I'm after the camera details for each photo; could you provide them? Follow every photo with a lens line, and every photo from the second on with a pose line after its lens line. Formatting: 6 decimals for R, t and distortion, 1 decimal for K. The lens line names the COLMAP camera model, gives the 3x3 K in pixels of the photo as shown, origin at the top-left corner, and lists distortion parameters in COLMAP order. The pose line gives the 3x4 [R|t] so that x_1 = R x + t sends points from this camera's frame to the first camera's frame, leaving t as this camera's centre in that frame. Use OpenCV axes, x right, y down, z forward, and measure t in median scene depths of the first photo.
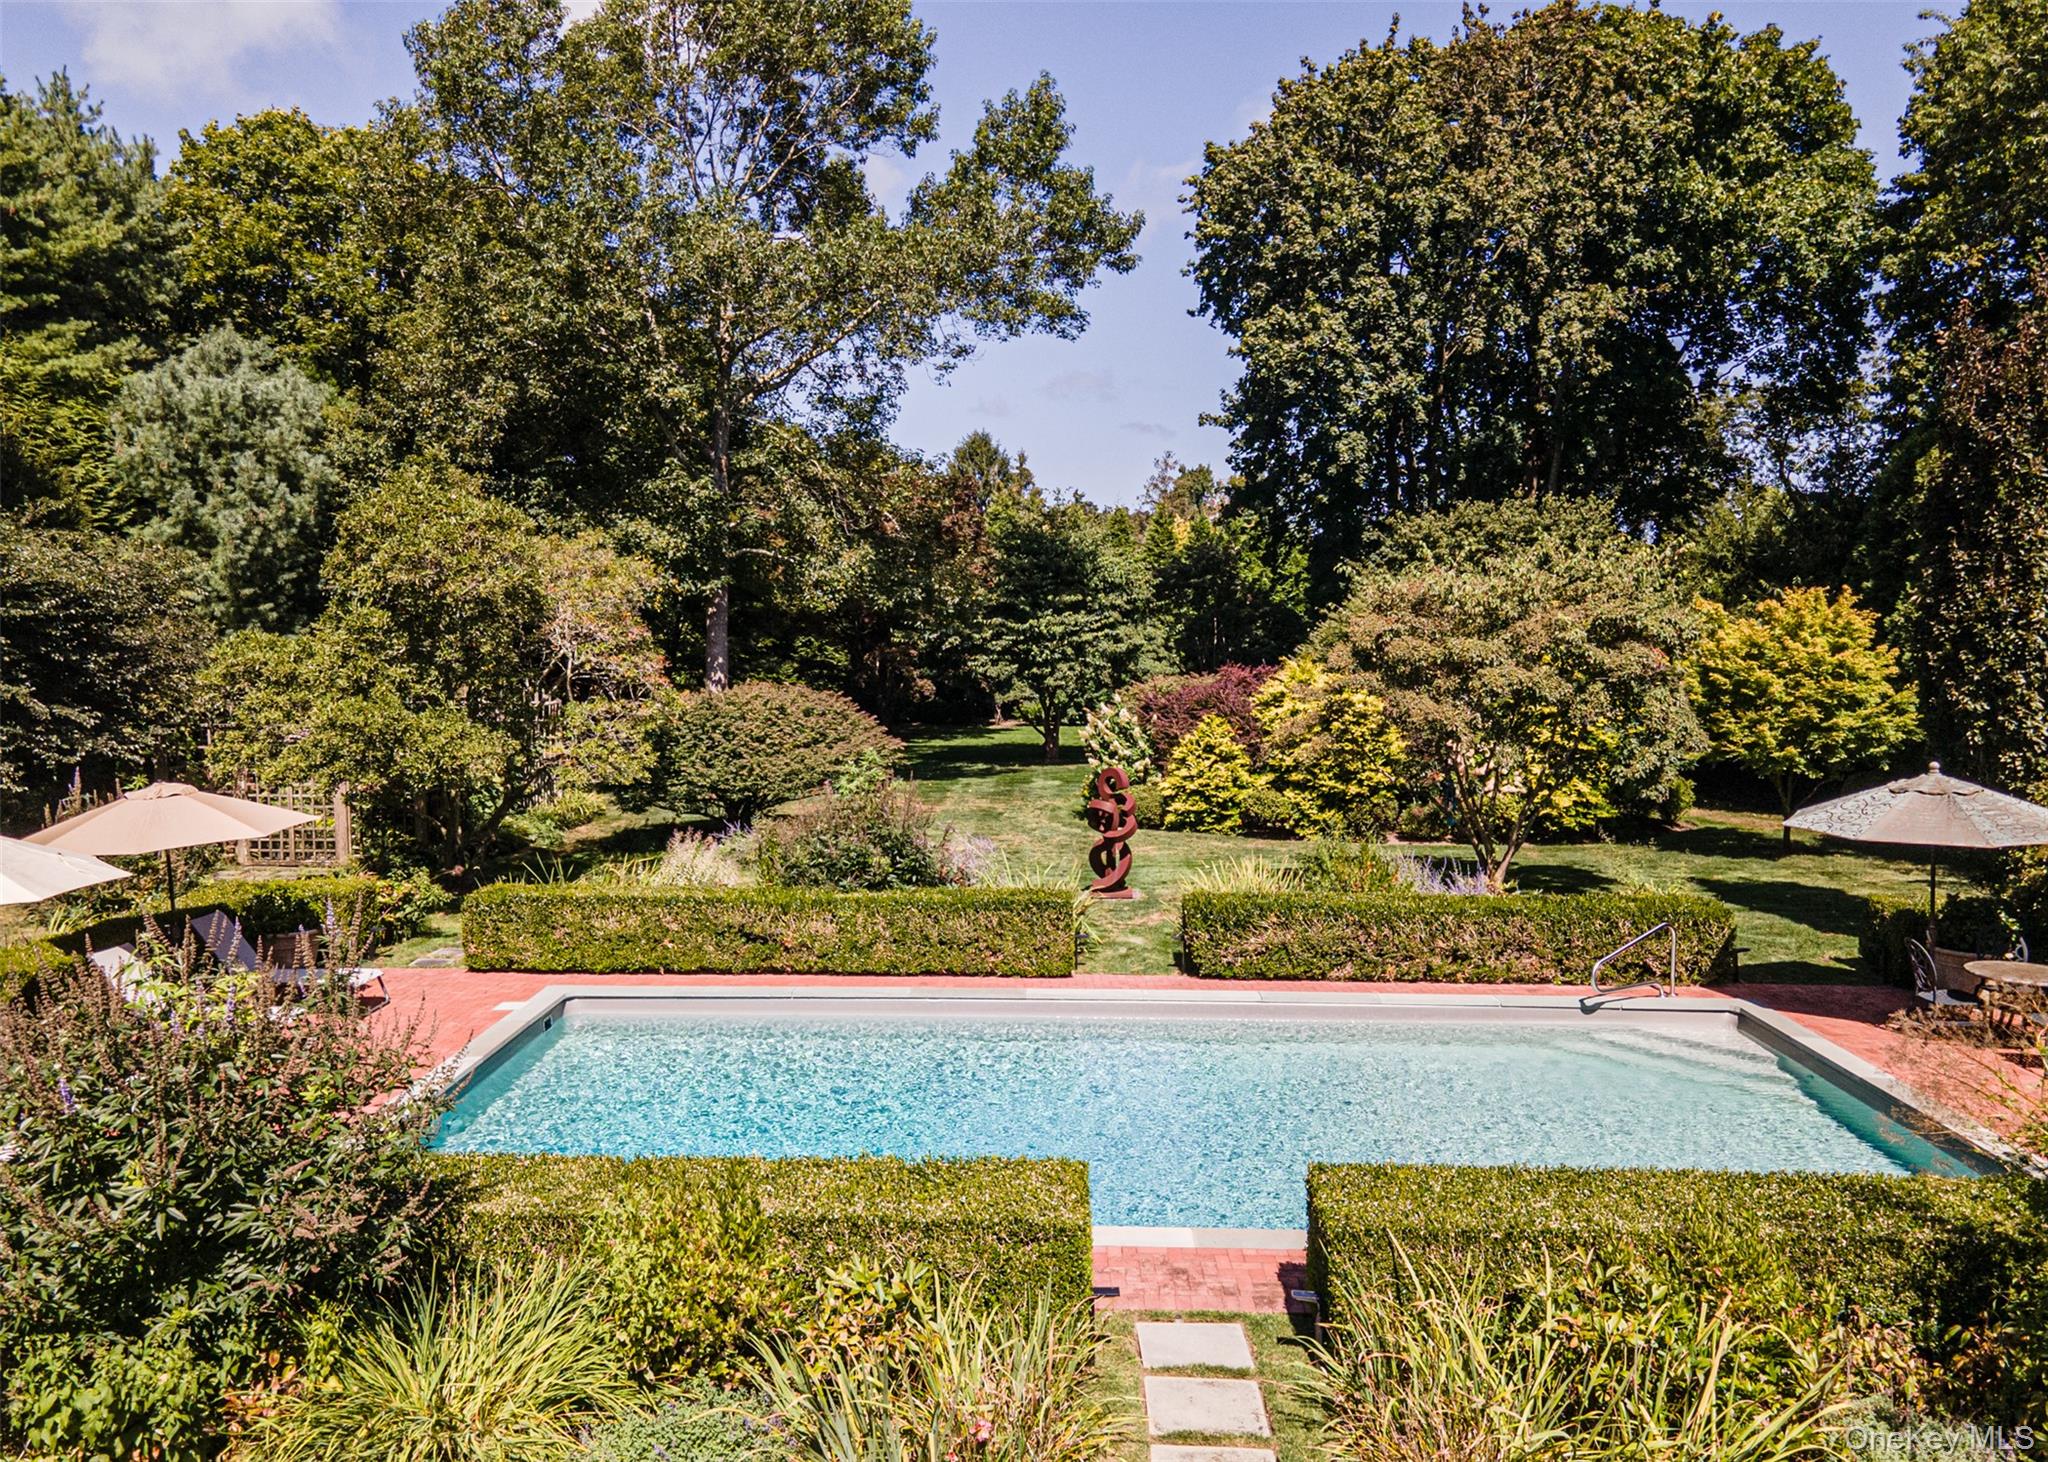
lens RADIAL K [[1541.8, 0, 1018.7], [0, 1541.8, 730.2], [0, 0, 1]] dist [0.028268, 0.001232]
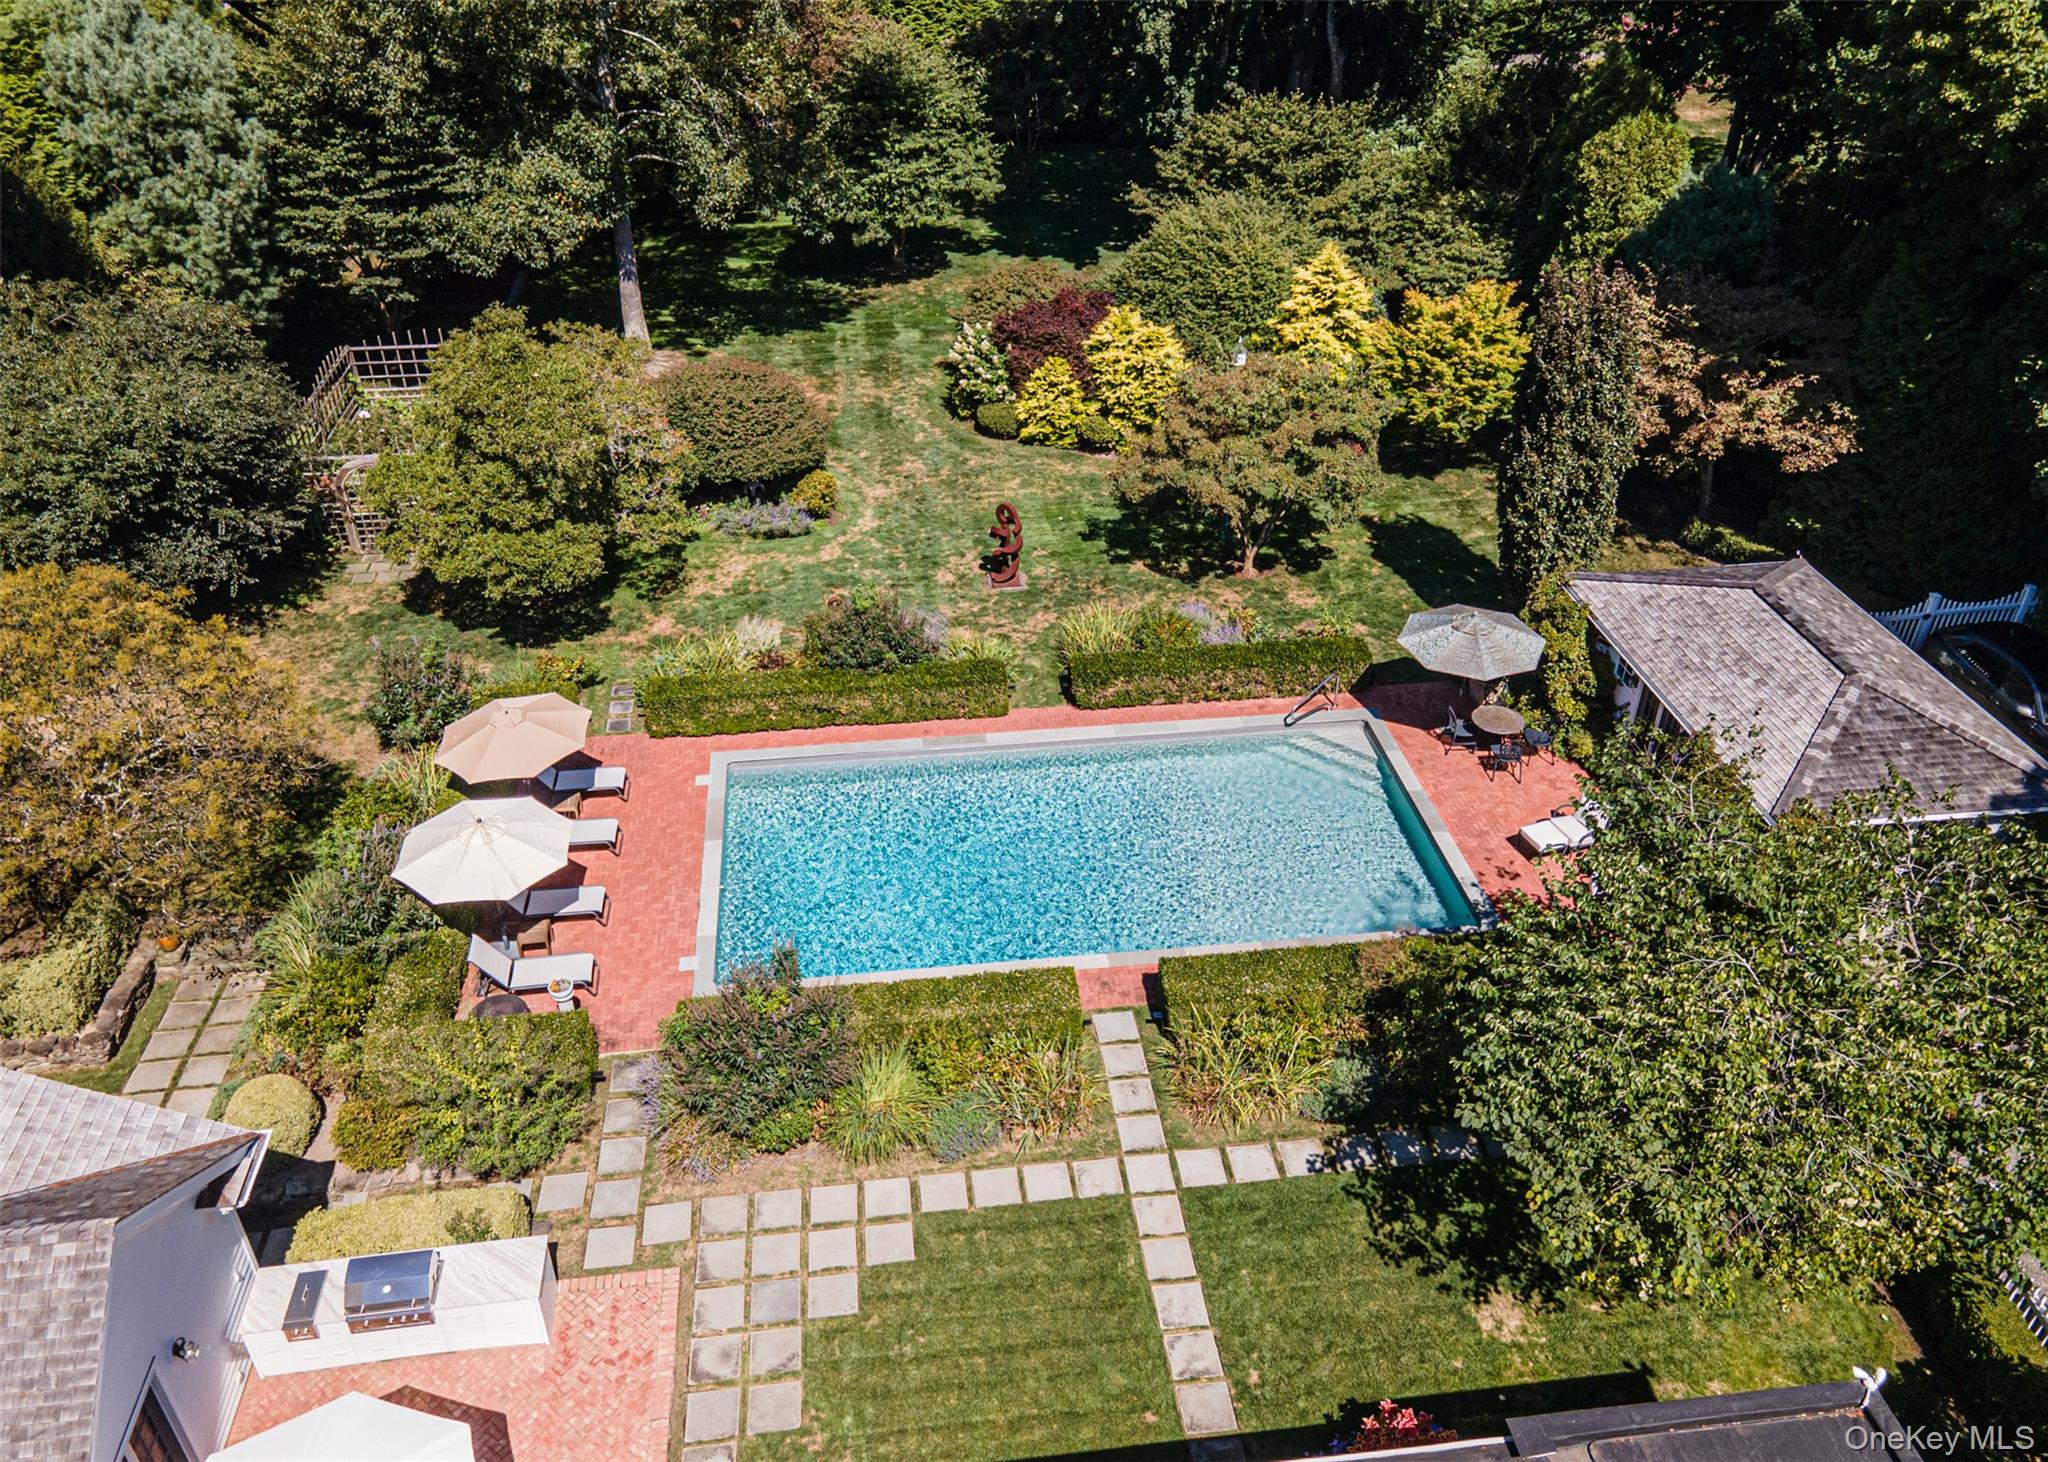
lens RADIAL K [[1541.8, 0, 1026.1], [0, 1541.8, 743.3], [0, 0, 1]] dist [0.028268, 0.001232]
pose [[0.987968, -0.087155, 0.127758, -0.097778], [0.010998, 0.863585, 0.504083, -0.396116], [-0.154264, -0.496613, 0.854154, -0.292418]]
